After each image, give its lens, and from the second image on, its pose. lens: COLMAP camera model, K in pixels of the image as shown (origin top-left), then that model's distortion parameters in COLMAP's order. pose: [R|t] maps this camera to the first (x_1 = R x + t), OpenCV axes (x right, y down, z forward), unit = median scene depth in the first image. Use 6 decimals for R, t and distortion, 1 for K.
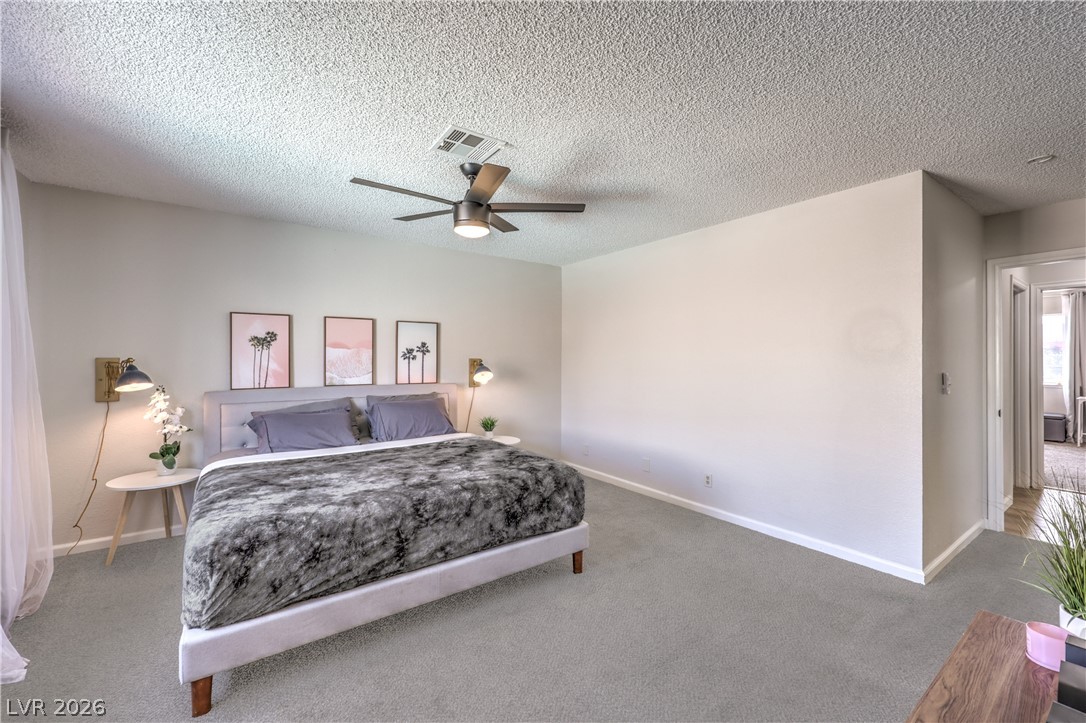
lens RADIAL K [[443.0, 0, 540.4], [0, 443.0, 364.5], [0, 0, 1]] dist [0.007664, -0.000682]
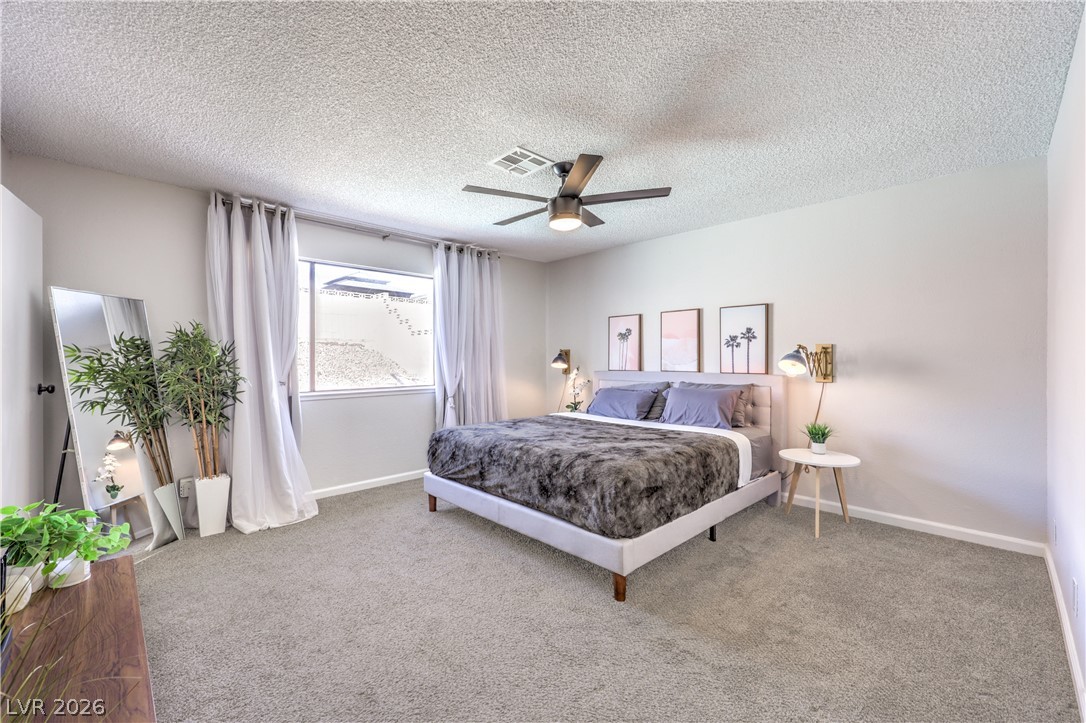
lens RADIAL K [[443.0, 0, 547.7], [0, 443.0, 352.4], [0, 0, 1]] dist [0.007664, -0.000682]
pose [[0.154066, -0.012350, -0.987983, 1.019847], [-0.009730, 0.999854, -0.014015, 0.029617], [0.988013, 0.011773, 0.153924, 0.857236]]
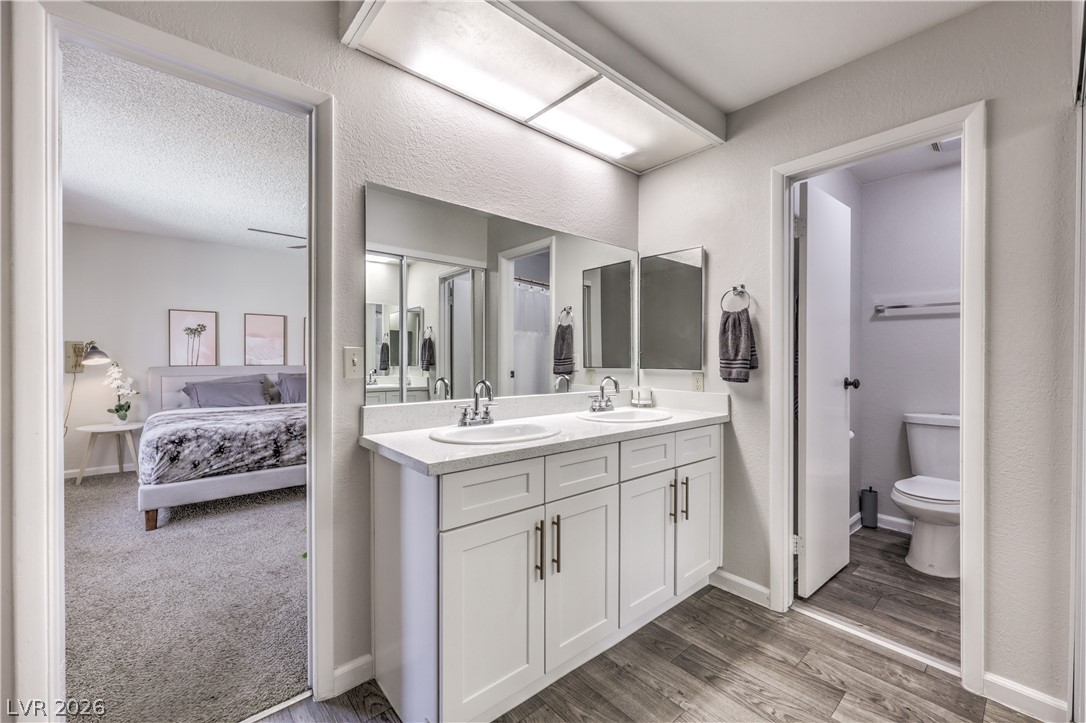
lens RADIAL K [[443.0, 0, 539.8], [0, 443.0, 364.4], [0, 0, 1]] dist [0.007664, -0.000682]
pose [[0.996476, 0.000271, 0.083874, 0.464452], [-0.000130, 0.999999, -0.001694, 0.077408], [-0.083874, 0.001677, 0.996475, -0.658335]]
